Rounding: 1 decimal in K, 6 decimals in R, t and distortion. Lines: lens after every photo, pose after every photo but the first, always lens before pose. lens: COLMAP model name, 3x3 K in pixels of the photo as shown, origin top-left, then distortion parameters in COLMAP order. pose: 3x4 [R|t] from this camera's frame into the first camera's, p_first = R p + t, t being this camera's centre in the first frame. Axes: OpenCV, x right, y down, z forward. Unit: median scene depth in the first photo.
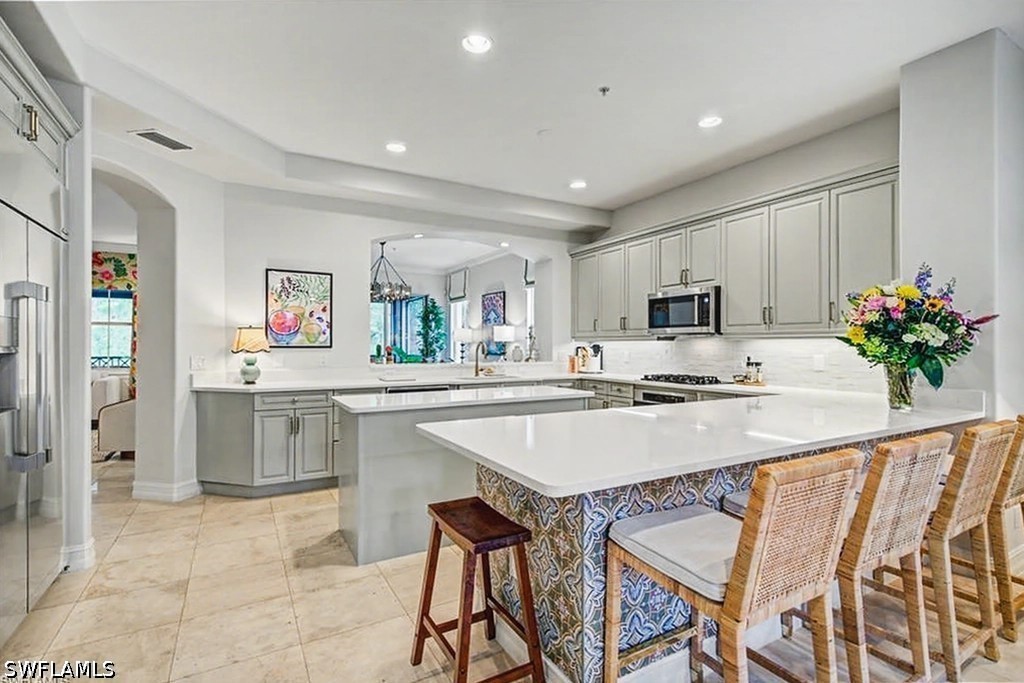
lens RADIAL K [[484.2, 0, 506.9], [0, 484.2, 343.6], [0, 0, 1]] dist [0.000642, -0.002555]
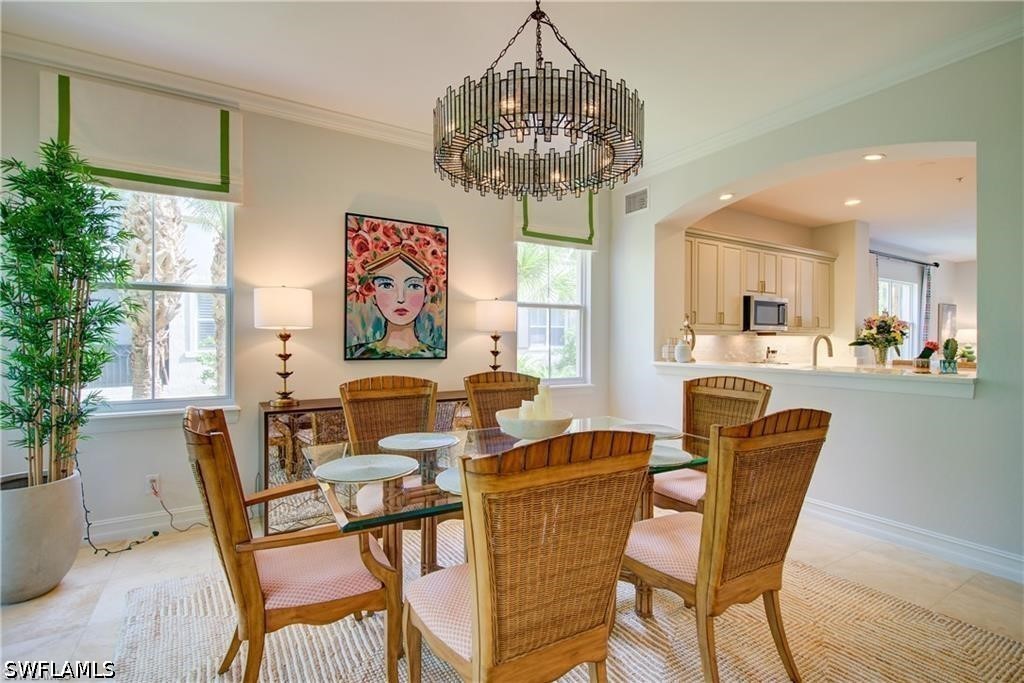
lens RADIAL K [[484.2, 0, 505.3], [0, 484.2, 343.2], [0, 0, 1]] dist [0.000642, -0.002555]
pose [[-0.042101, -0.011988, 0.999041, -0.946331], [-0.007273, 0.999905, 0.011692, 0.003677], [-0.999087, -0.006774, -0.042184, 1.822206]]
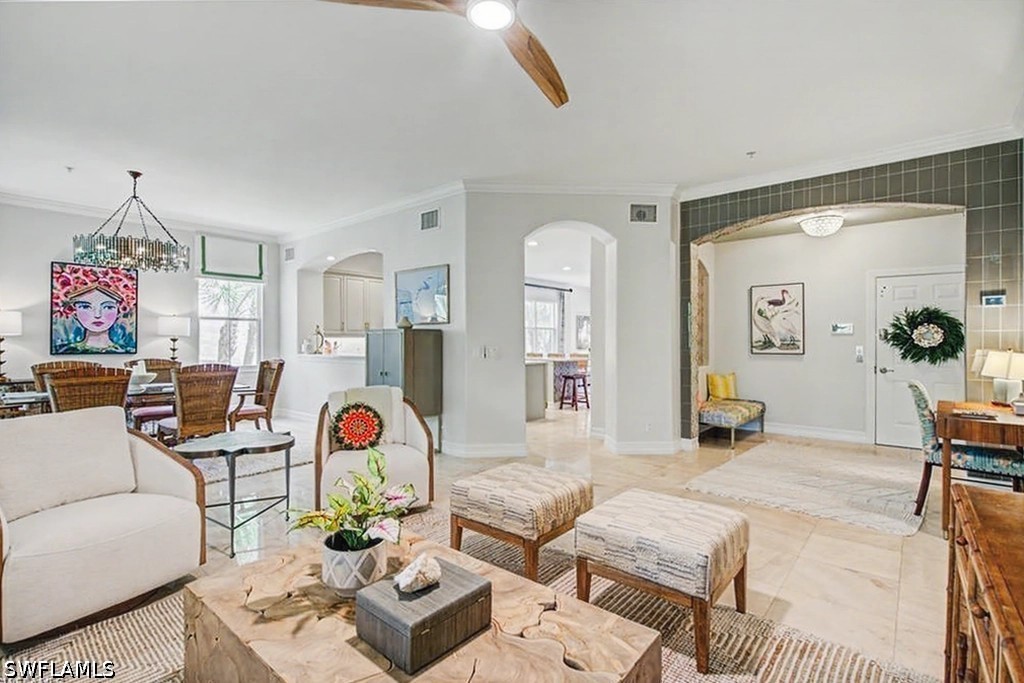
lens RADIAL K [[484.2, 0, 507.3], [0, 484.2, 339.2], [0, 0, 1]] dist [0.000642, -0.002555]
pose [[-0.348623, -0.001617, 0.937262, -1.766934], [-0.004466, 0.999990, 0.000064, -0.002432], [-0.937253, -0.004163, -0.348626, 1.358568]]
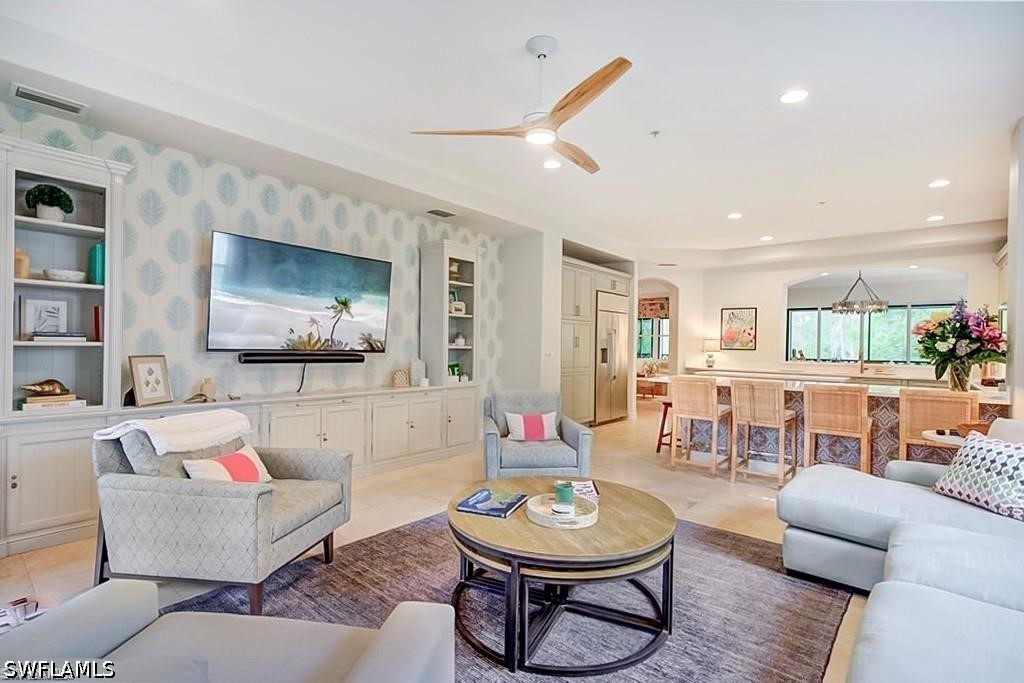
lens RADIAL K [[484.2, 0, 507.8], [0, 484.2, 344.0], [0, 0, 1]] dist [0.000642, -0.002555]
pose [[0.343787, 0.004287, -0.939038, 1.019963], [-0.012701, 0.999919, -0.000085, -0.002197], [0.938962, 0.011956, 0.343813, -0.465879]]
